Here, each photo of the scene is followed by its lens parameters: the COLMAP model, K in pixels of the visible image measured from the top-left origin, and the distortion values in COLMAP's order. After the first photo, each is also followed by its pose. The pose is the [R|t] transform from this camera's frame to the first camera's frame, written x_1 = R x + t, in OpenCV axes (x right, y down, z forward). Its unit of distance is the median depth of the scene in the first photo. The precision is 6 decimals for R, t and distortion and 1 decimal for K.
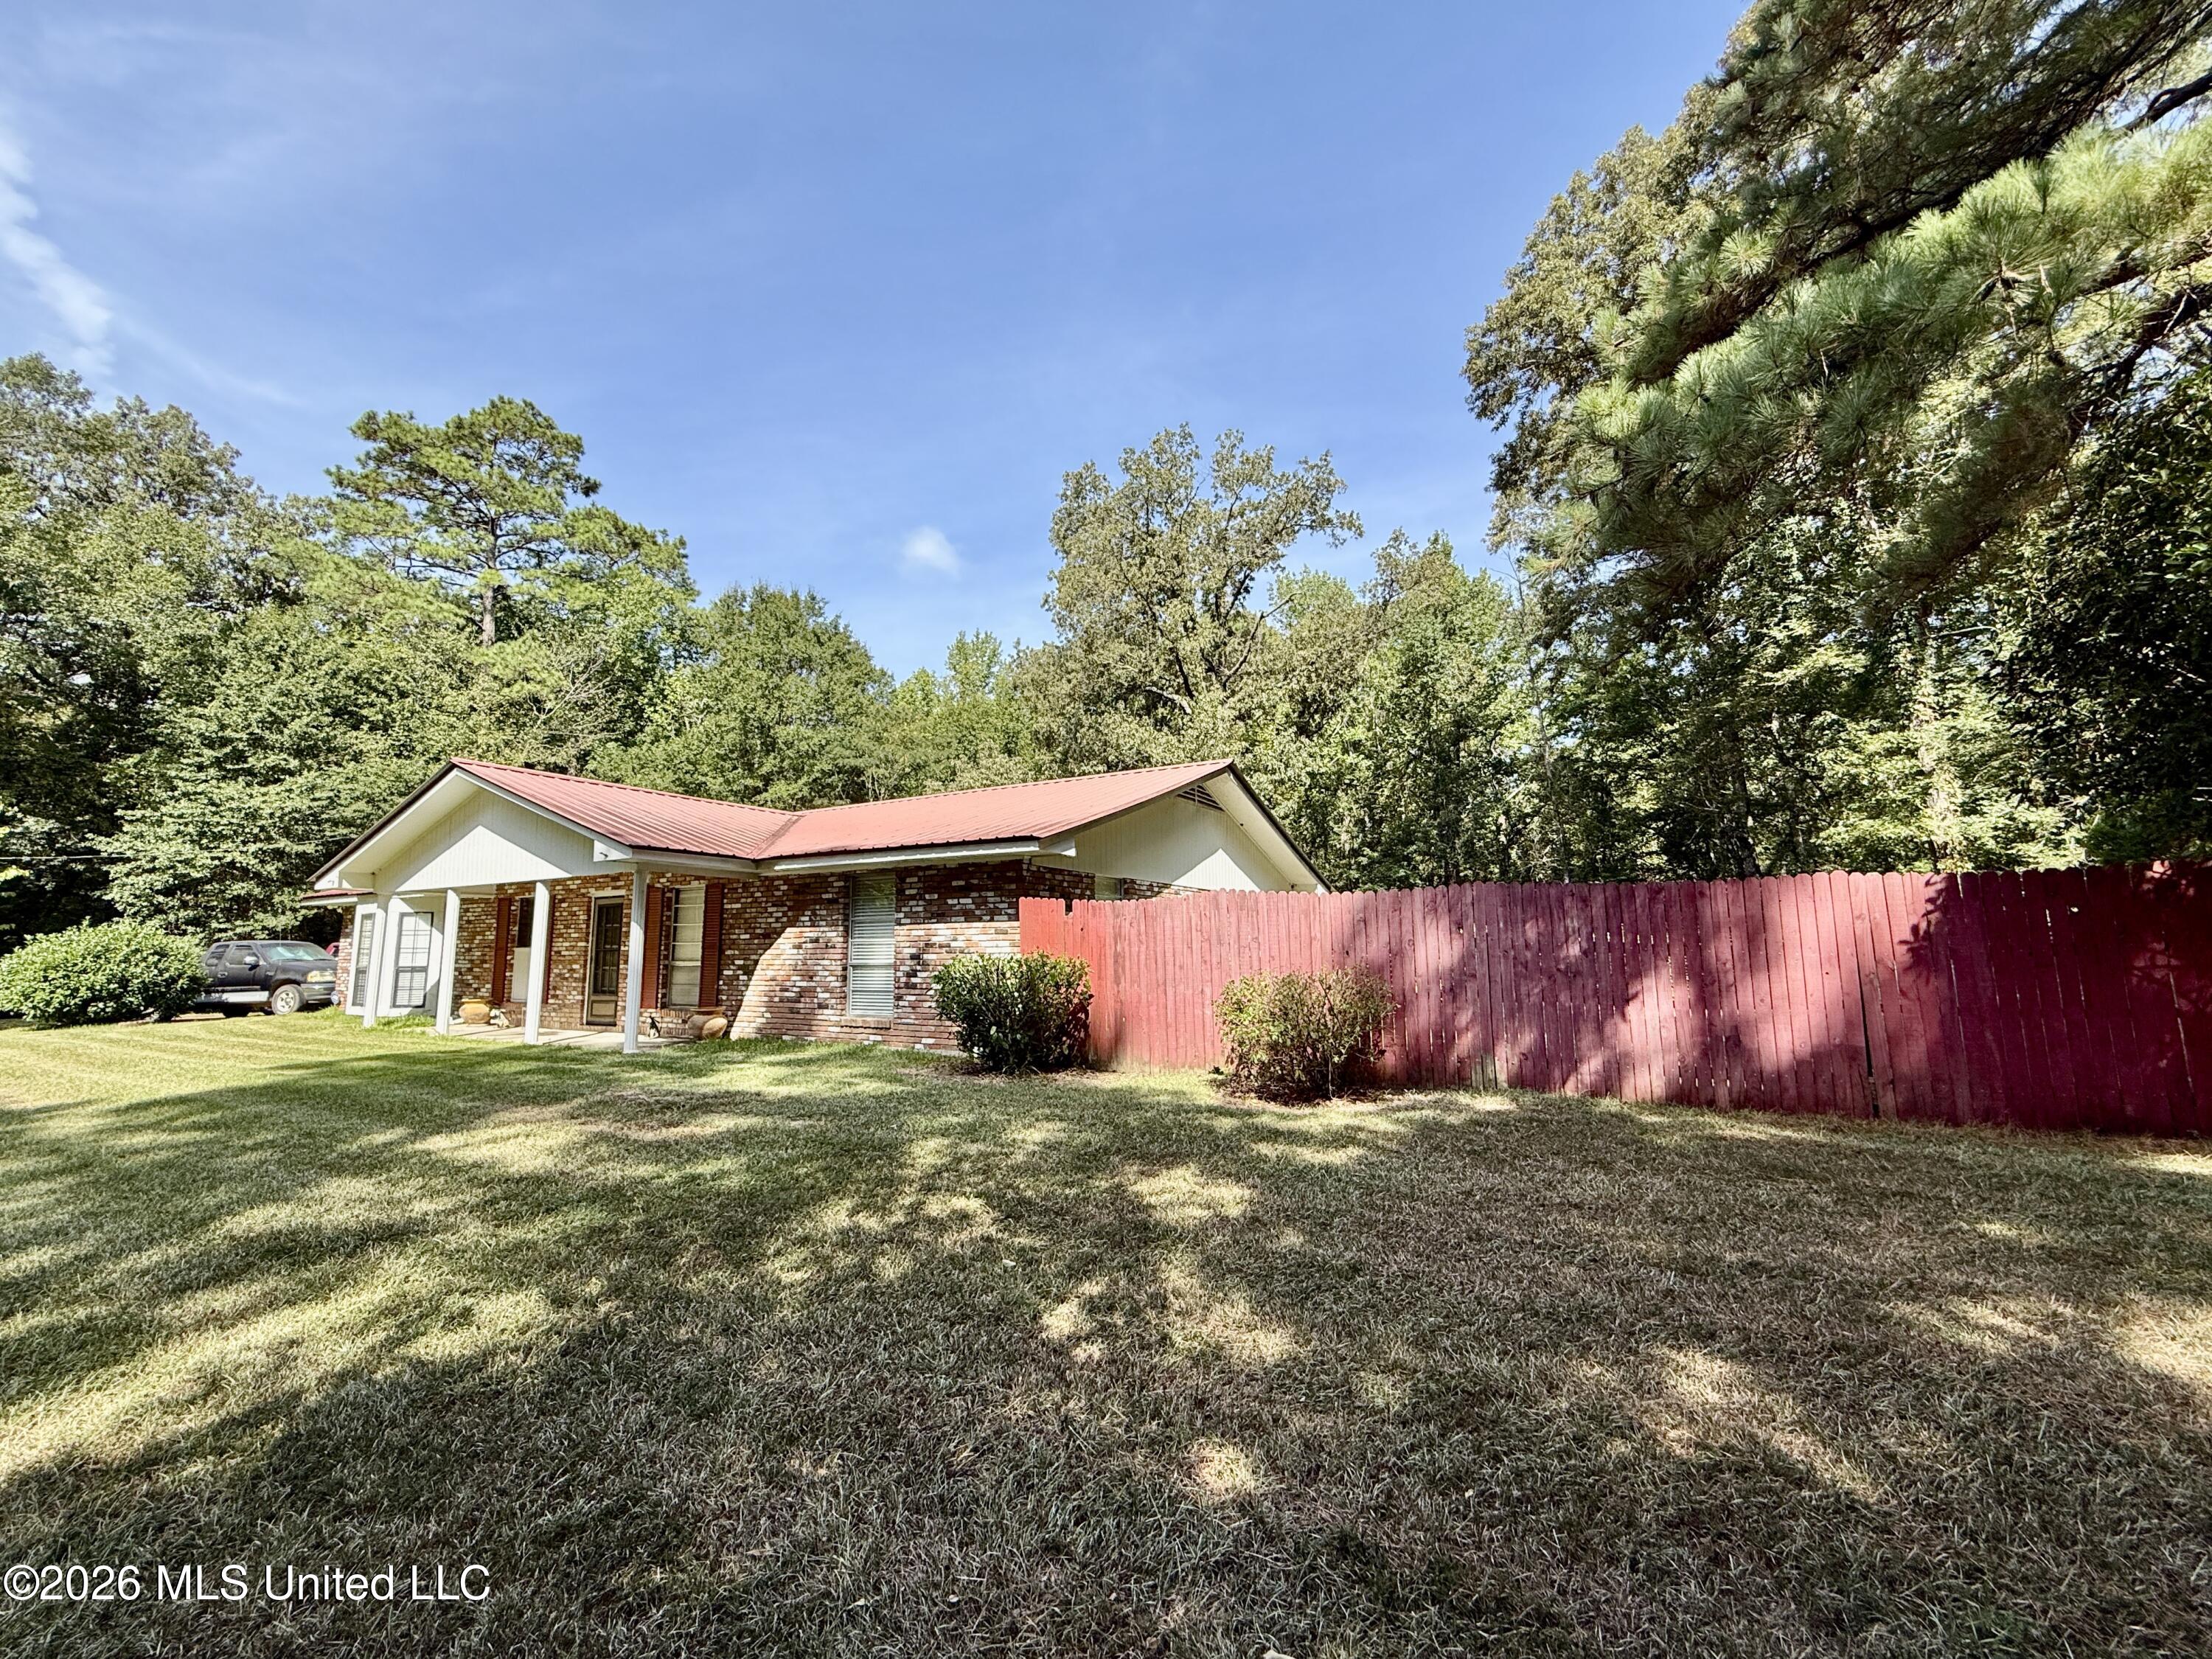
lens RADIAL K [[898.0, 0, 1115.4], [0, 898.0, 824.4], [0, 0, 1]] dist [0.001643, -0.000475]
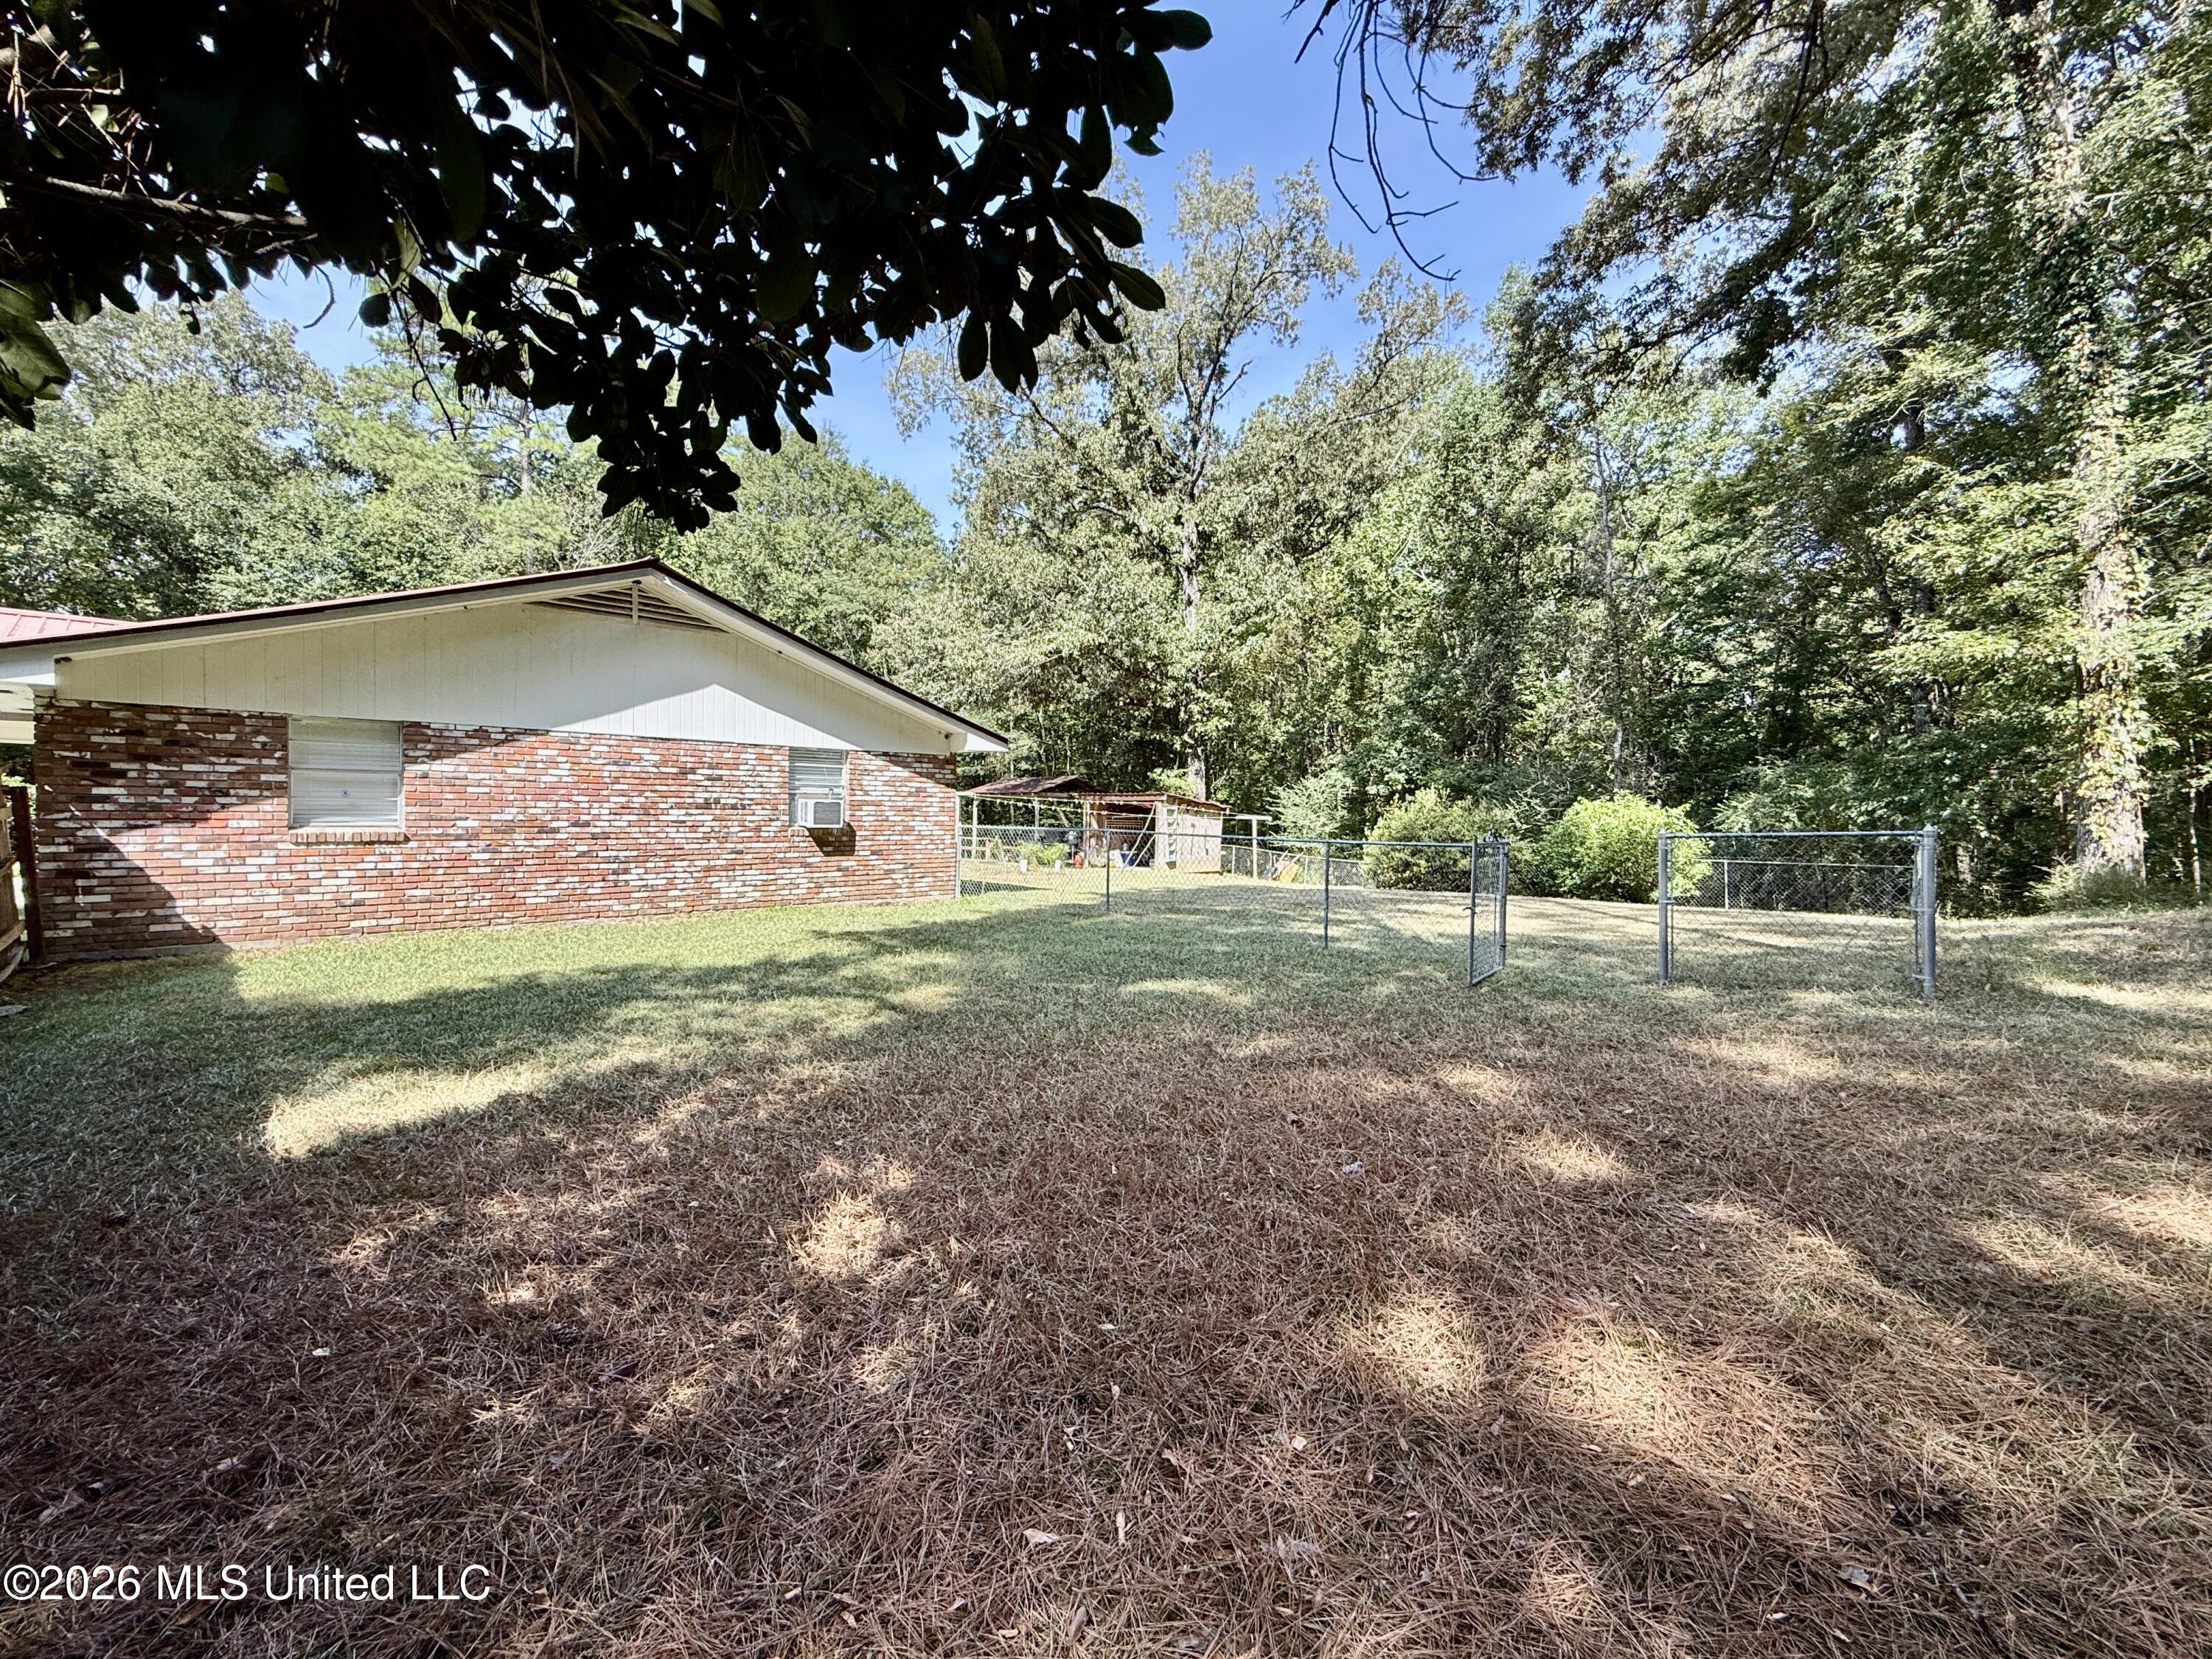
lens RADIAL K [[898.0, 0, 1094.9], [0, 898.0, 825.9], [0, 0, 1]] dist [0.001643, -0.000475]
pose [[0.974057, 0.022663, -0.225167, 0.248045], [0.012617, 0.987987, 0.154019, 0.015901], [0.225953, -0.152864, 0.962070, 0.150310]]
